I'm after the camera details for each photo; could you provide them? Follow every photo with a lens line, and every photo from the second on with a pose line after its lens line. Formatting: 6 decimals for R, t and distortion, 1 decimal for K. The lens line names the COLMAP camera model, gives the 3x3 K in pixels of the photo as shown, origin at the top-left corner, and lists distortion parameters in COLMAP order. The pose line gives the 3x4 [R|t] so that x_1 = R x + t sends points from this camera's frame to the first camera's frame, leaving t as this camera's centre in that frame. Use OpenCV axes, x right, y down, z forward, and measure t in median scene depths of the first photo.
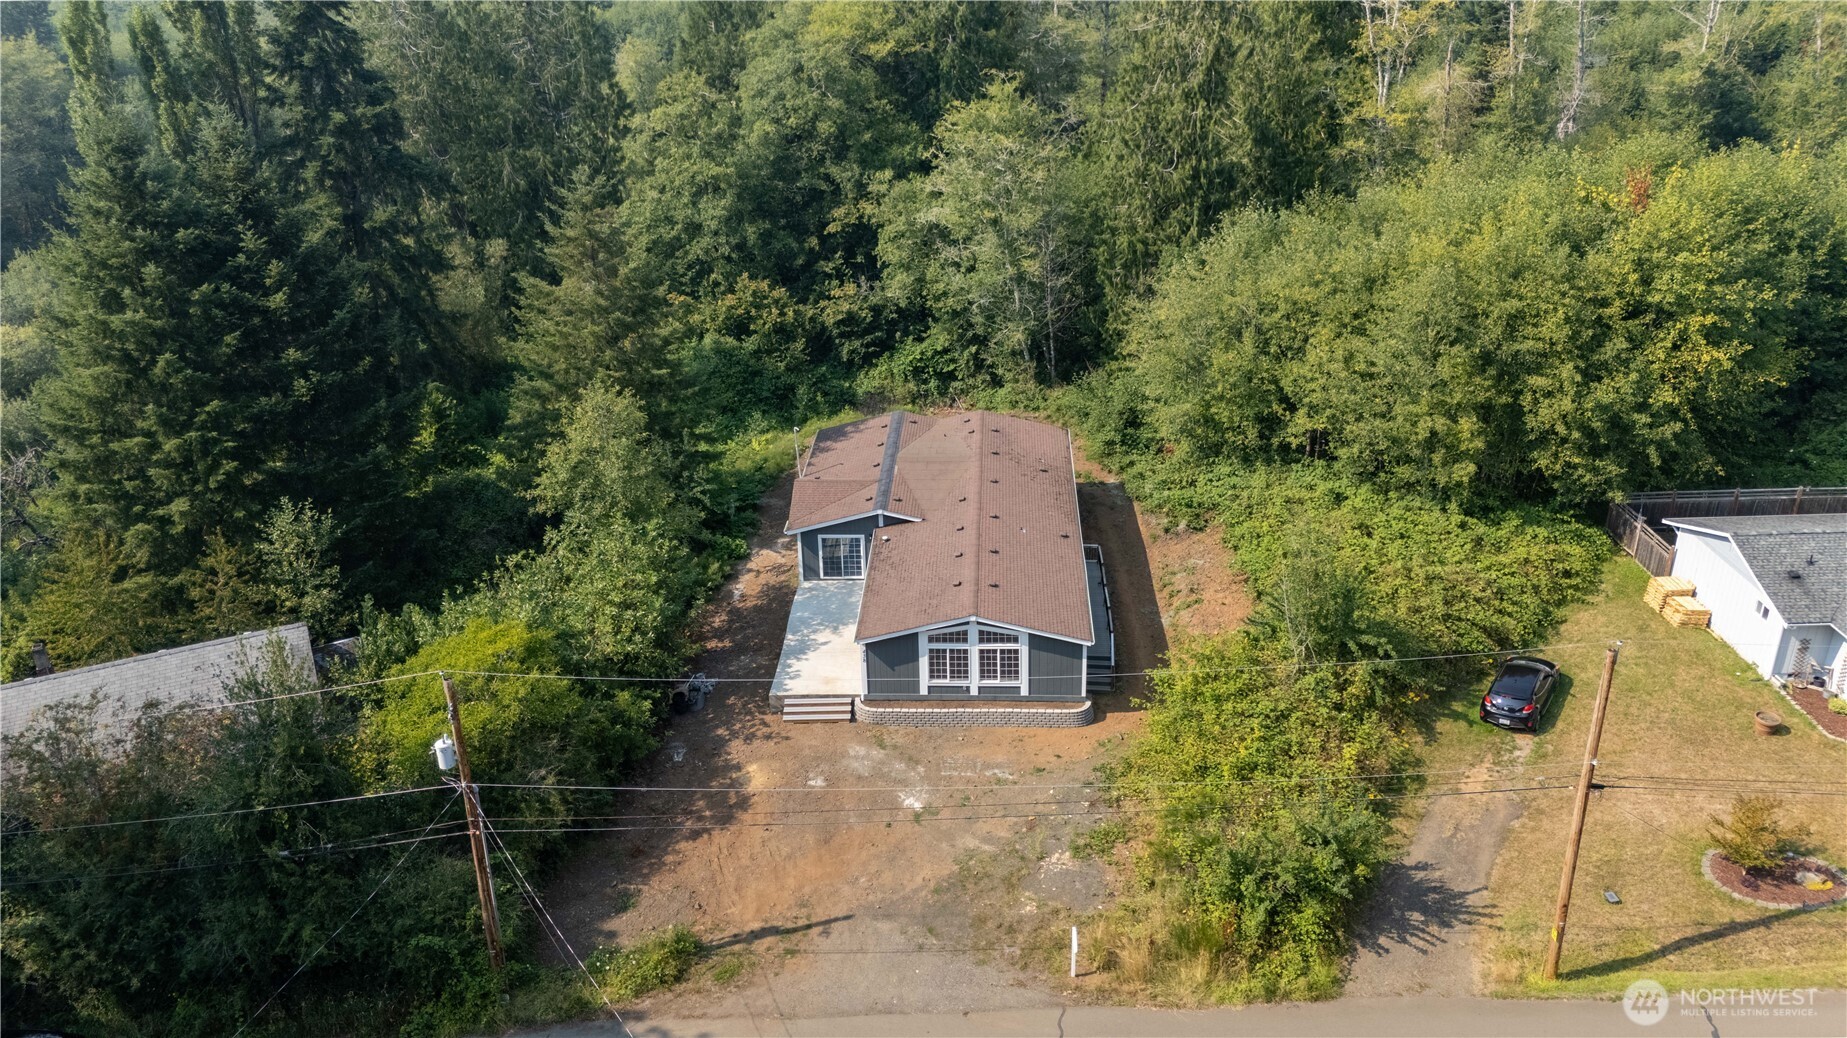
lens RADIAL K [[1366.0, 0, 923.5], [0, 1366.0, 519.0], [0, 0, 1]] dist [0.070481, -0.070292]
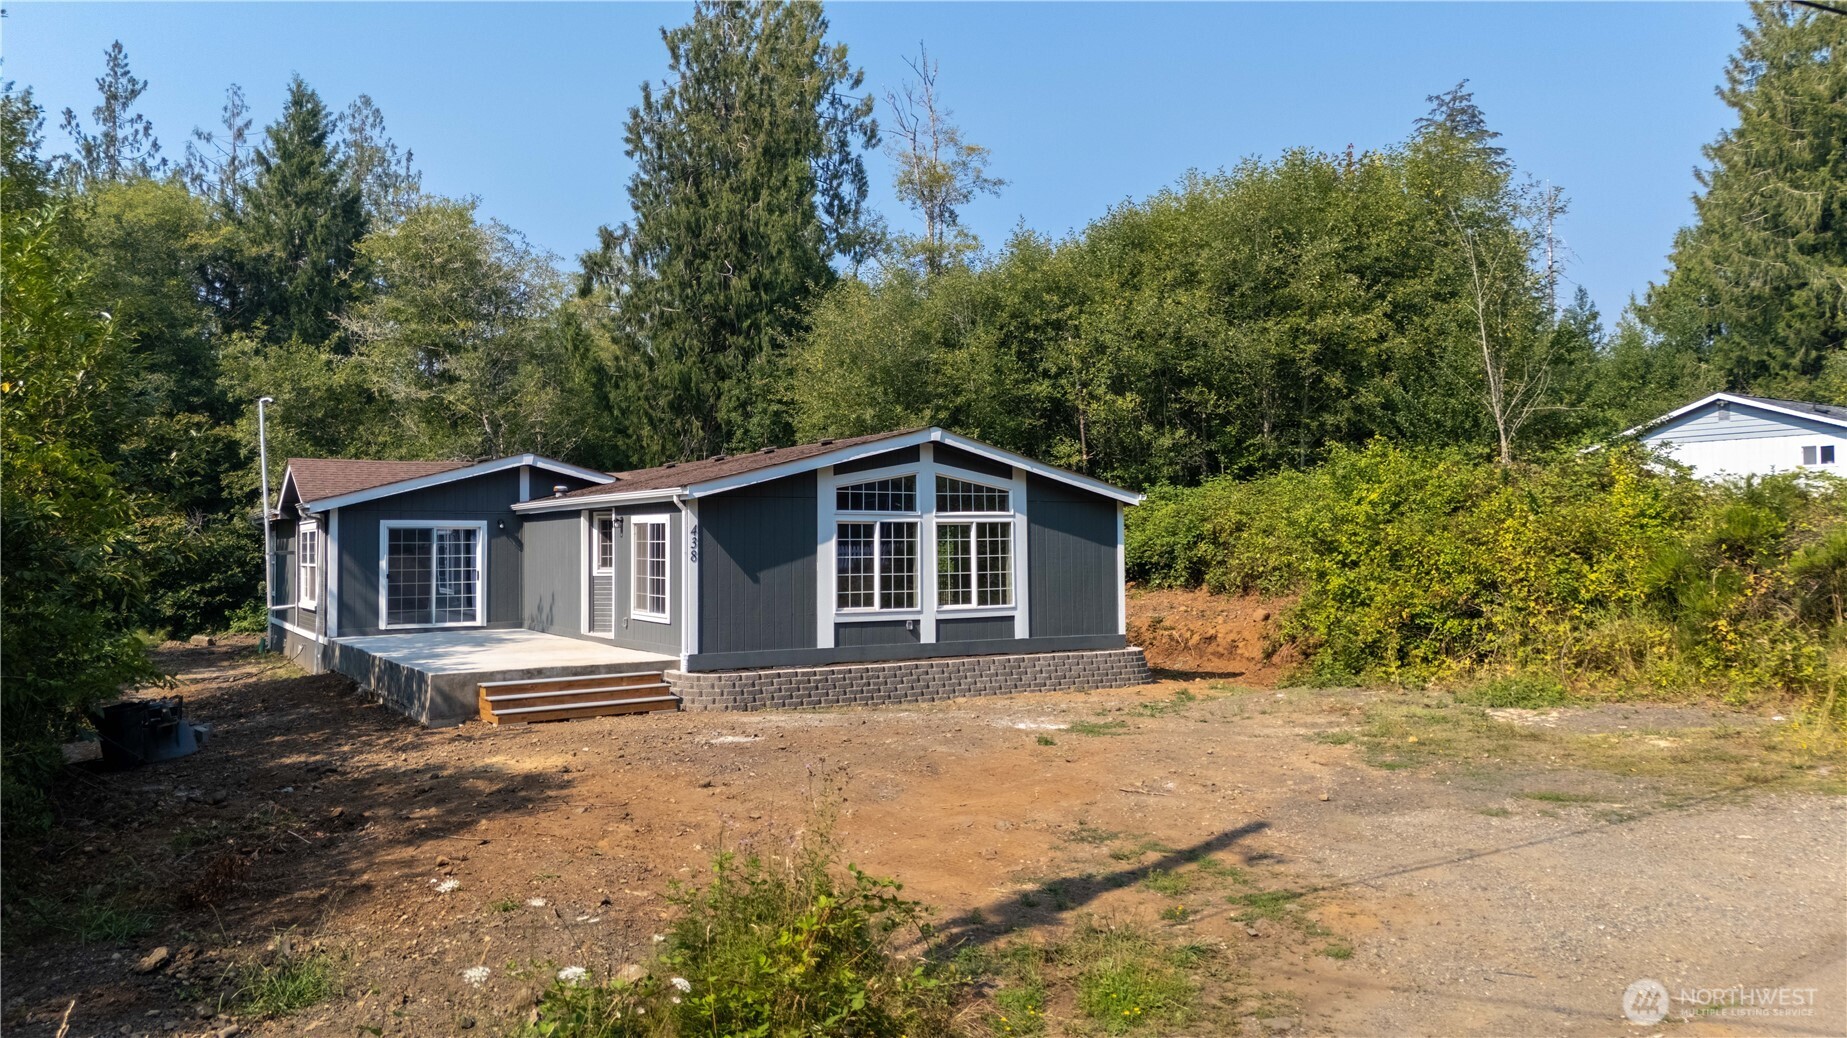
lens RADIAL K [[1345.0, 0, 923.5], [0, 1345.0, 519.0], [0, 0, 1]] dist [0.084000, -0.086190]
pose [[0.830539, 0.031553, 0.556066, -0.199428], [0.222530, 0.896442, -0.383238, 0.249021], [-0.510574, 0.442035, 0.737509, 0.636091]]
